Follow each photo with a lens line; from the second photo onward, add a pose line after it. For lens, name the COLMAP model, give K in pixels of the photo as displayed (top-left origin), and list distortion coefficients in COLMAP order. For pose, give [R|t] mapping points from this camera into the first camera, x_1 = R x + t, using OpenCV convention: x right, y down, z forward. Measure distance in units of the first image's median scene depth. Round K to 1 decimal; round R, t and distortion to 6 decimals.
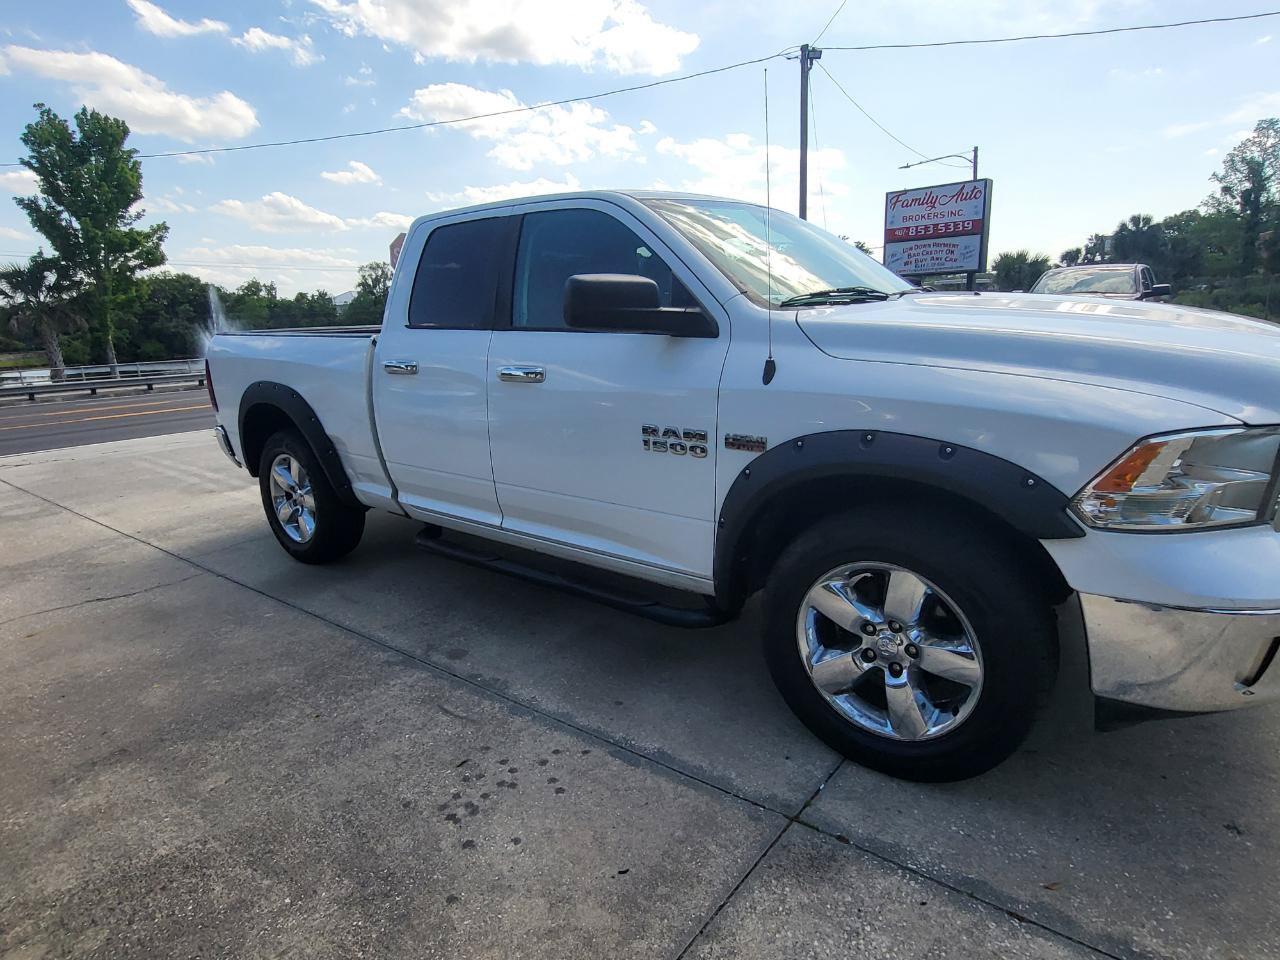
lens RADIAL K [[720.2, 0, 640.4], [0, 720.2, 473.3], [0, 0, 1]] dist [-0.004551, -0.002789]
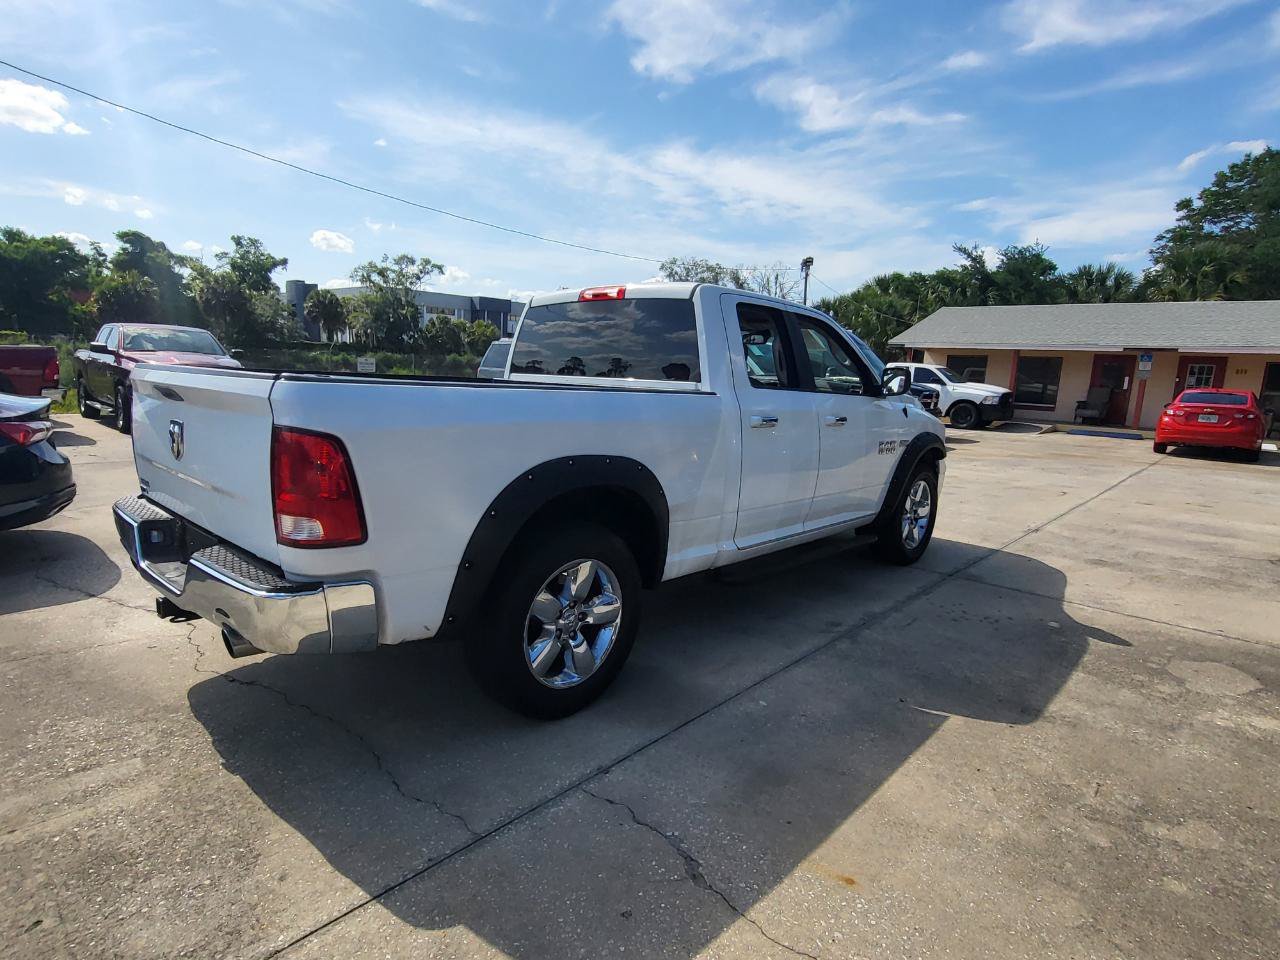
lens RADIAL K [[719.6, 0, 633.1], [0, 719.6, 484.7], [0, 0, 1]] dist [0.001731, -0.003401]
pose [[0.065667, -0.115037, 0.991188, -1.617766], [0.175057, 0.979255, 0.102055, -0.217961], [-0.982366, 0.166813, 0.084443, 1.218711]]
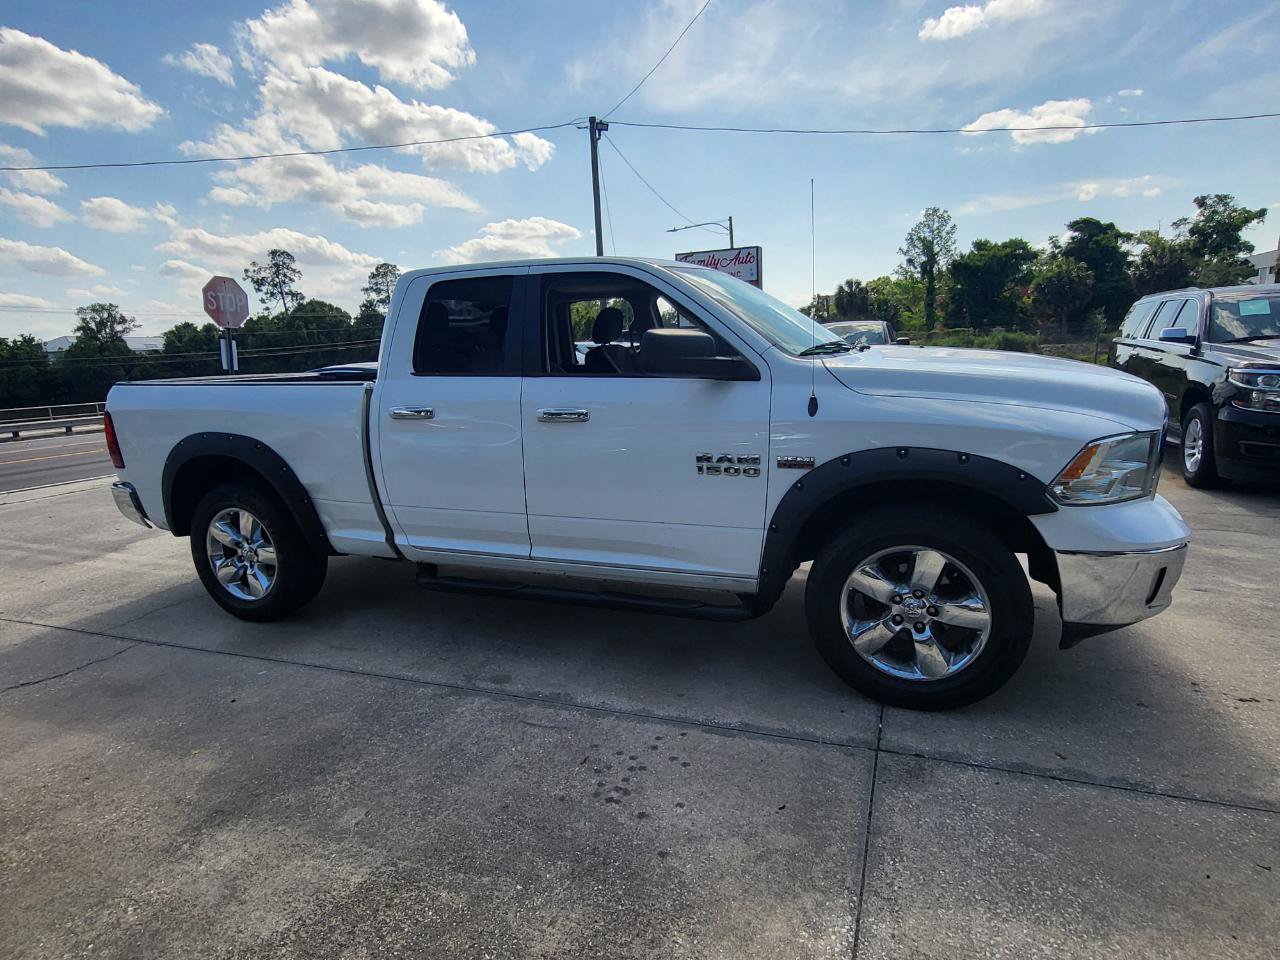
lens RADIAL K [[708.3, 0, 636.5], [0, 708.3, 484.8], [0, 0, 1]] dist [0.002305, -0.001750]
pose [[0.955491, -0.052261, 0.290354, -0.353122], [0.065376, 0.997224, -0.035645, 0.014723], [-0.287685, 0.053041, 0.956255, -0.077416]]
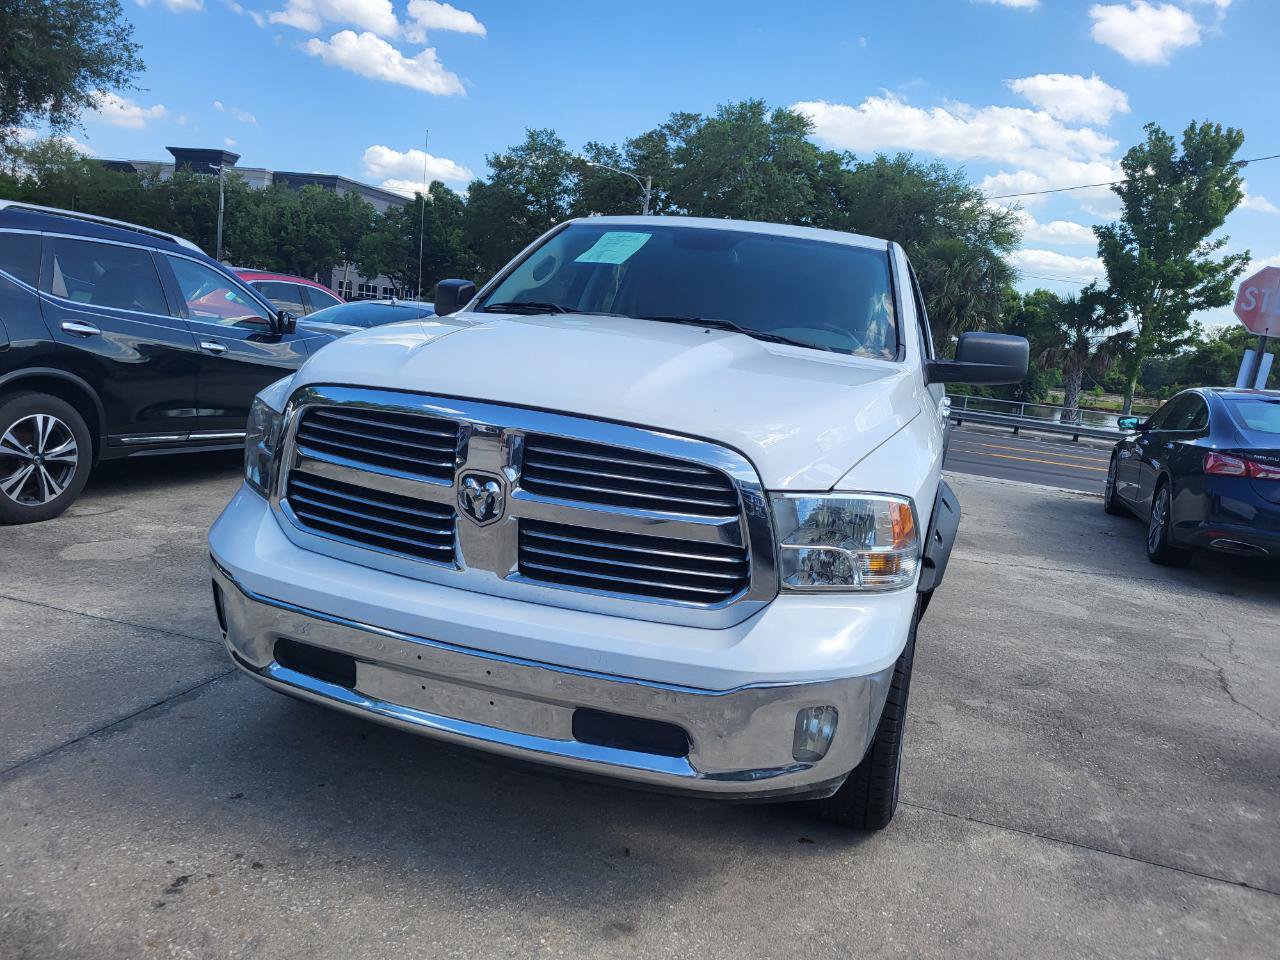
lens RADIAL K [[966.1, 0, 638.0], [0, 966.1, 470.1], [0, 0, 1]] dist [0.047076, -0.031349]
pose [[0.360435, 0.211311, -0.908534, 1.361779], [-0.318061, 0.943473, 0.093255, -0.167040], [0.876883, 0.255357, 0.407270, 0.495808]]
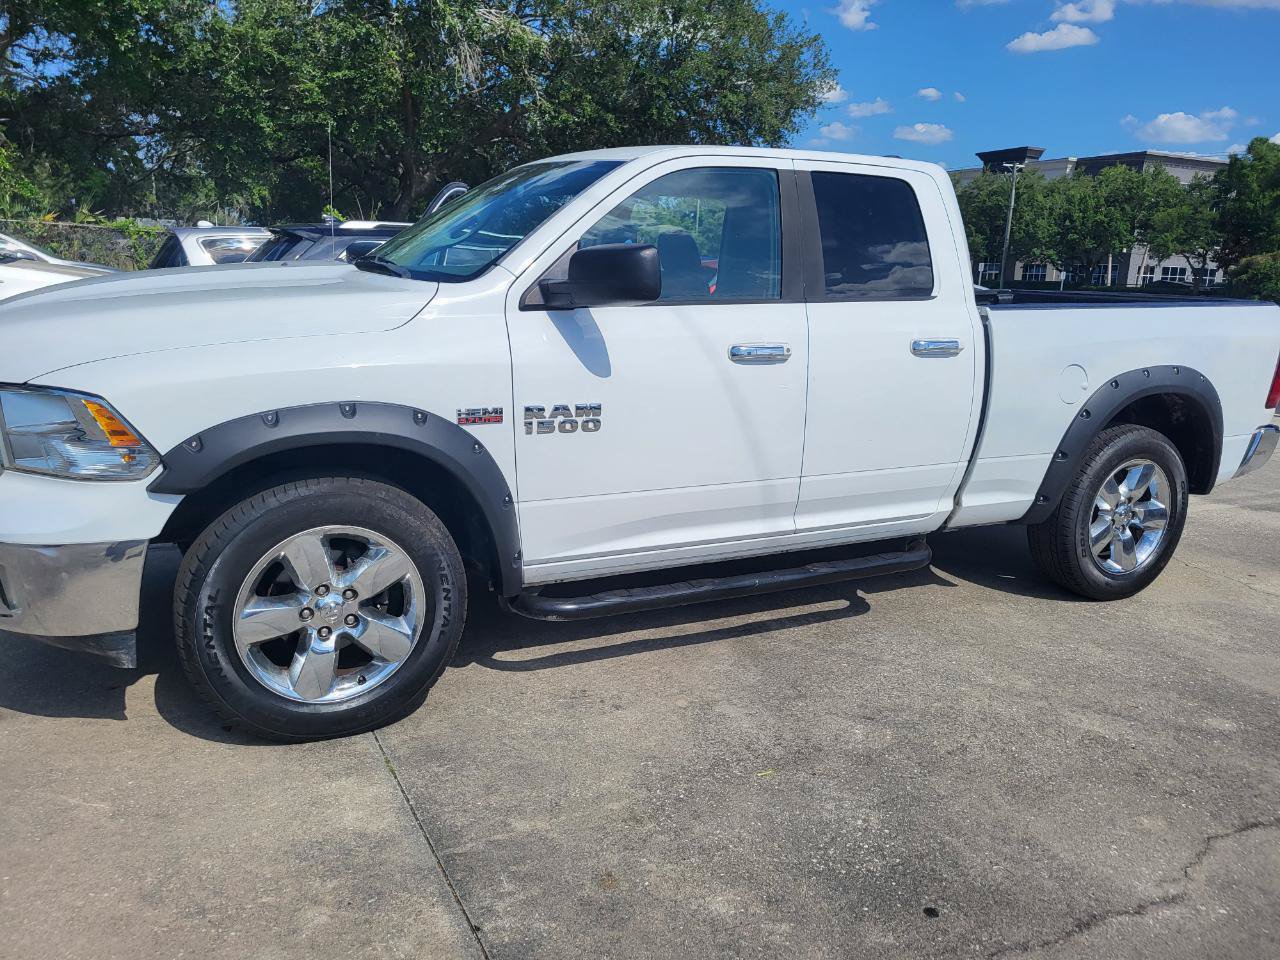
lens RADIAL K [[962.3, 0, 625.8], [0, 962.3, 475.0], [0, 0, 1]] dist [0.055490, -0.039169]
pose [[-0.406176, 0.217331, -0.887574, 1.319875], [-0.216863, 0.920631, 0.324667, -0.446046], [0.887689, 0.324354, -0.326808, 1.678860]]
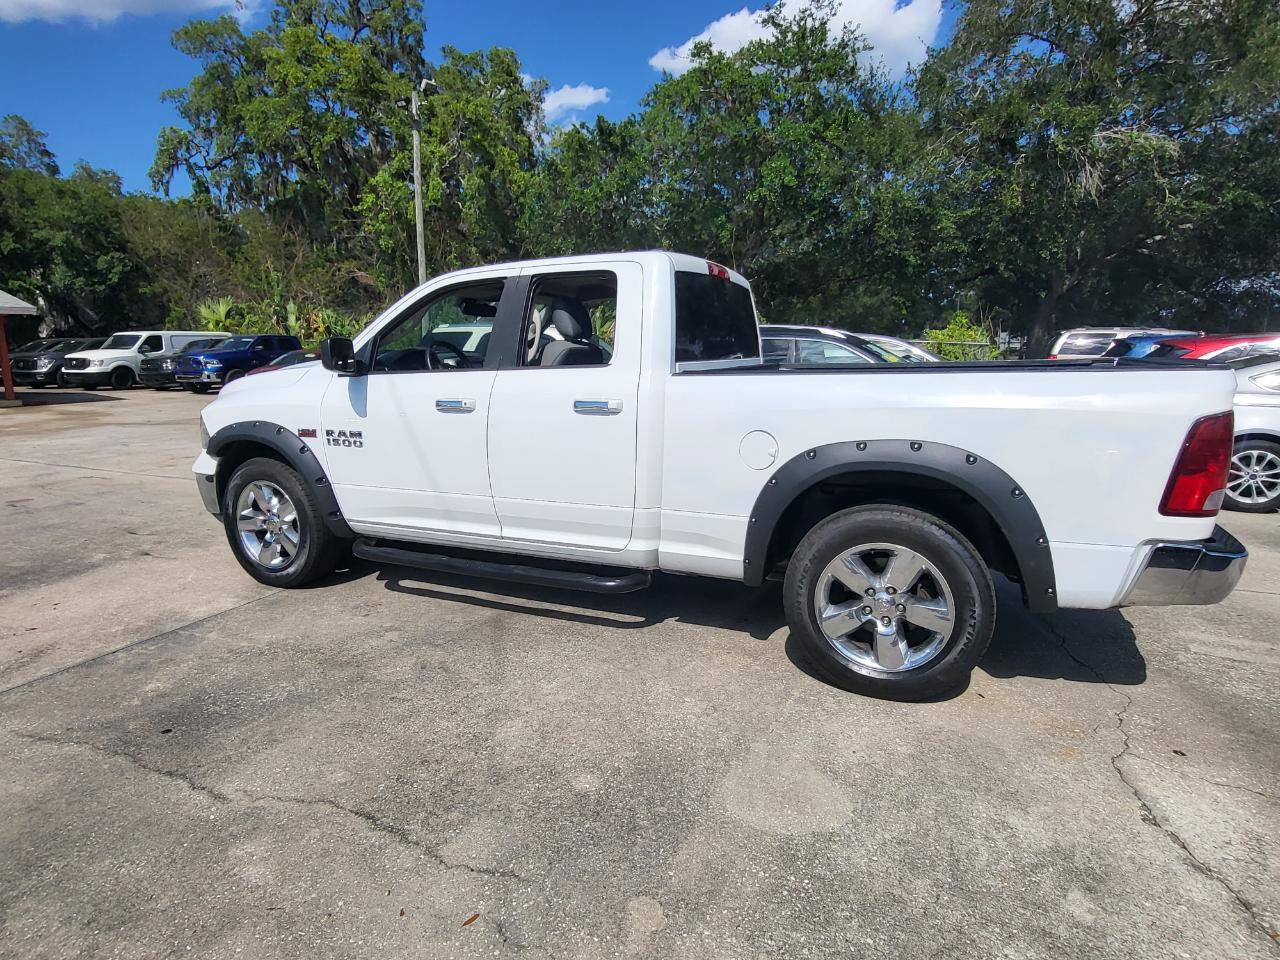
lens RADIAL K [[708.7, 0, 640.2], [0, 708.7, 481.8], [0, 0, 1]] dist [0.008612, -0.003636]
pose [[-0.964145, 0.092015, -0.248914, 0.263373], [-0.013253, 0.920098, 0.391463, -0.598327], [0.265046, 0.380726, -0.885888, 2.579971]]
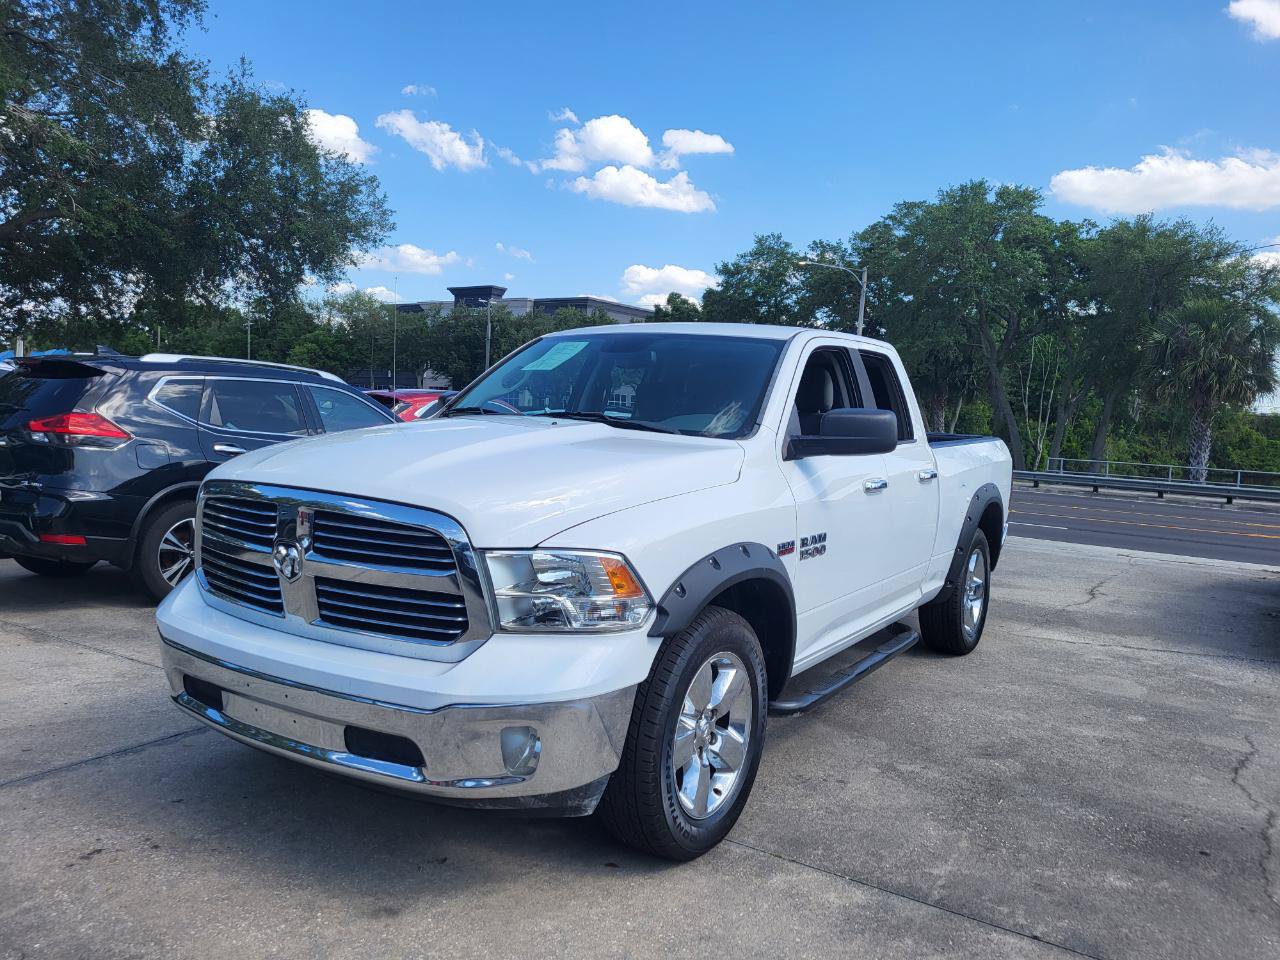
lens RADIAL K [[961.0, 0, 623.4], [0, 961.0, 478.0], [0, 0, 1]] dist [0.030709, 0.000730]
pose [[0.103597, 0.116642, -0.987756, 1.623175], [-0.260830, 0.961529, 0.086189, -0.288128], [0.959810, 0.248708, 0.130036, 0.866791]]
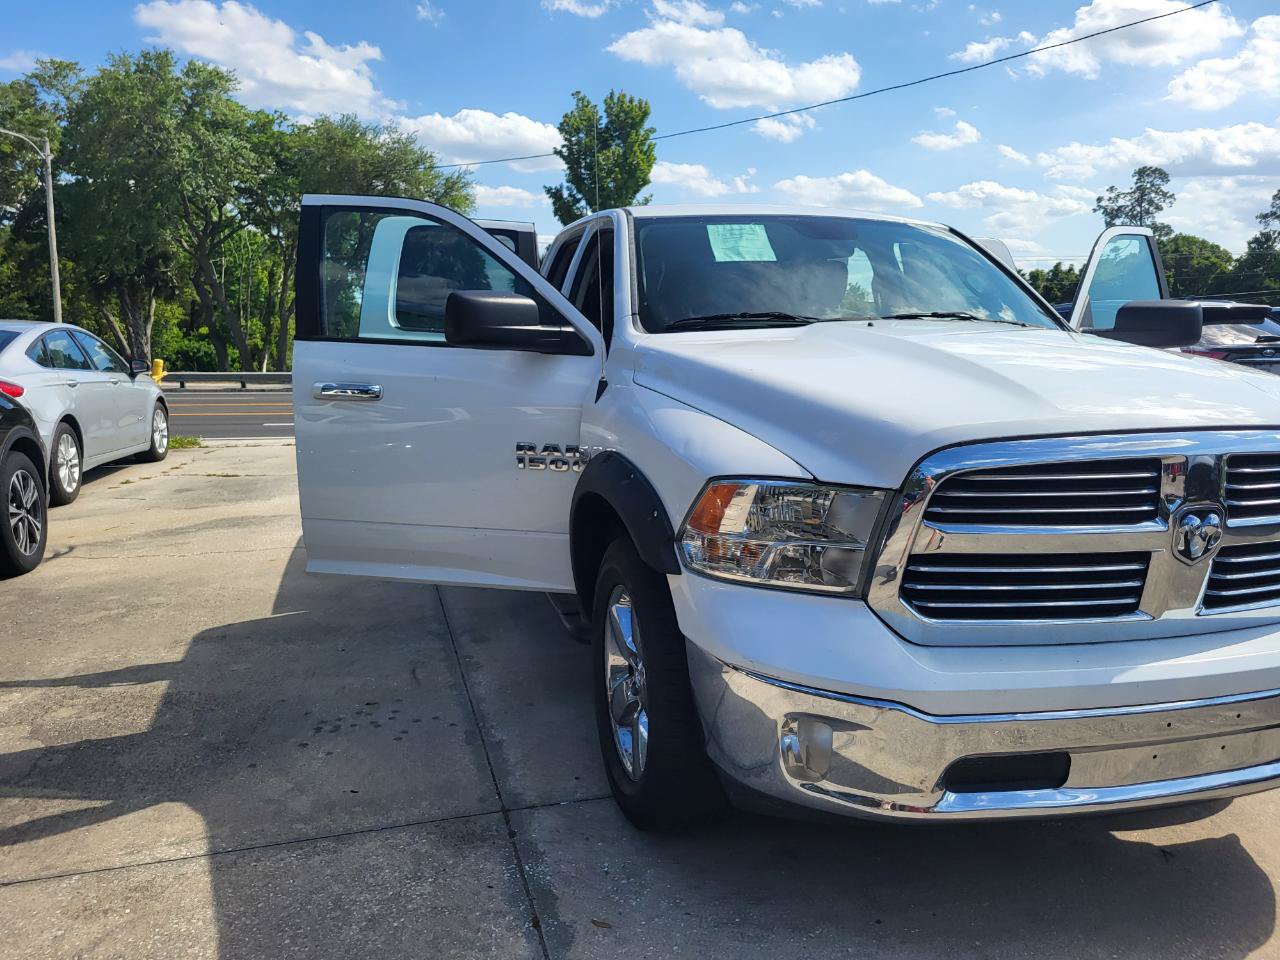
lens RADIAL K [[968.5, 0, 655.7], [0, 968.5, 479.3], [0, 0, 1]] dist [0.052279, -0.046958]
pose [[0.818196, 0.129856, -0.560083, 0.731837], [-0.158445, 0.987364, -0.002542, -0.019609], [0.552676, 0.090823, 0.828433, -0.068089]]
